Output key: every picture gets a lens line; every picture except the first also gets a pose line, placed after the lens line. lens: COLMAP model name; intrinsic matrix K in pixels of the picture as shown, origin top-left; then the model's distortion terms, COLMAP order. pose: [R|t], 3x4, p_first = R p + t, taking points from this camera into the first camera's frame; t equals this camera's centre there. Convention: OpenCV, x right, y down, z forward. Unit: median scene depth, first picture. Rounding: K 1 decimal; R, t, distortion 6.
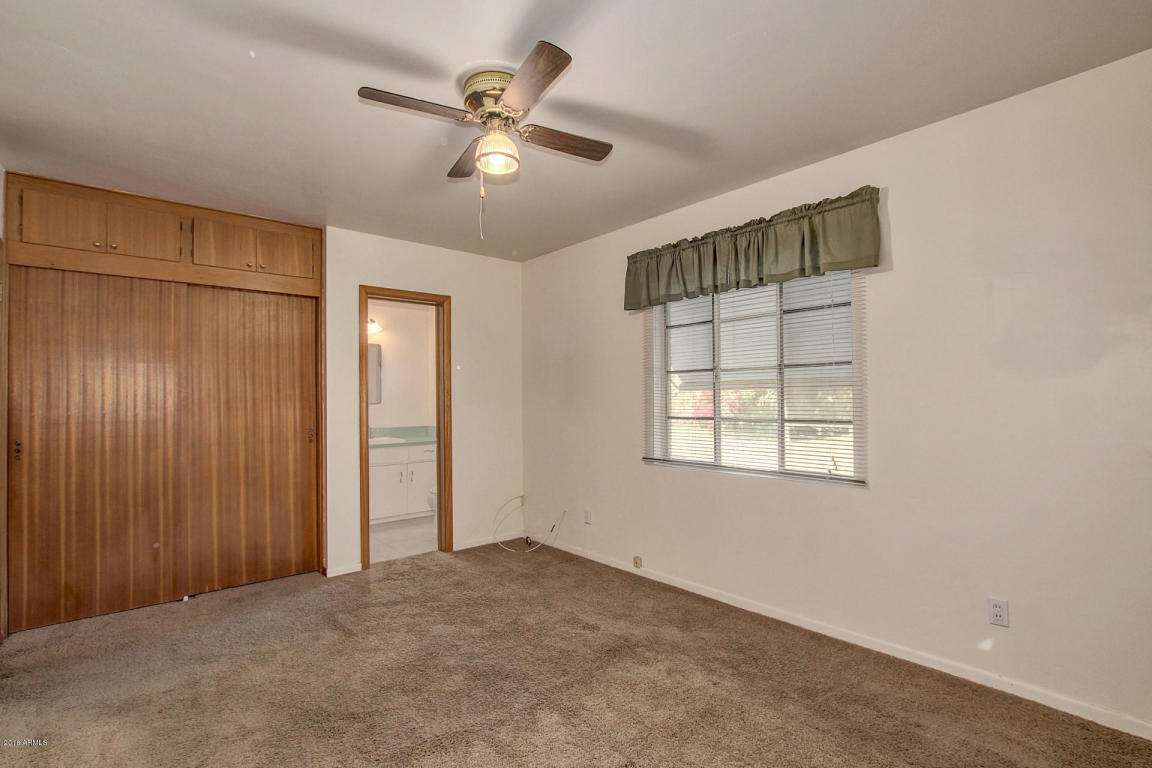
lens RADIAL K [[538.9, 0, 577.4], [0, 538.9, 391.6], [0, 0, 1]] dist [-0.017973, 0.000451]
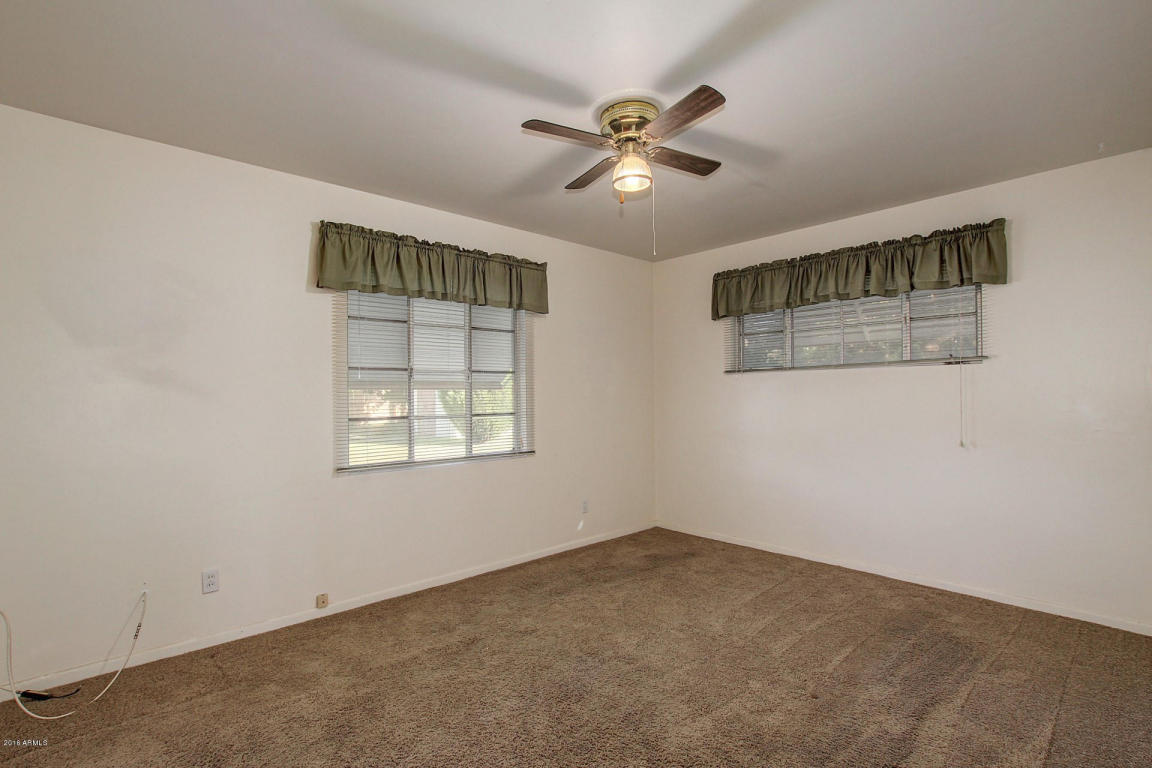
lens RADIAL K [[538.9, 0, 577.4], [0, 538.9, 391.6], [0, 0, 1]] dist [-0.017973, 0.000451]
pose [[-0.028066, 0.013411, 0.999516, -0.851418], [-0.002847, 0.999905, -0.013496, 0.015333], [-0.999602, -0.003225, -0.028025, 0.774330]]
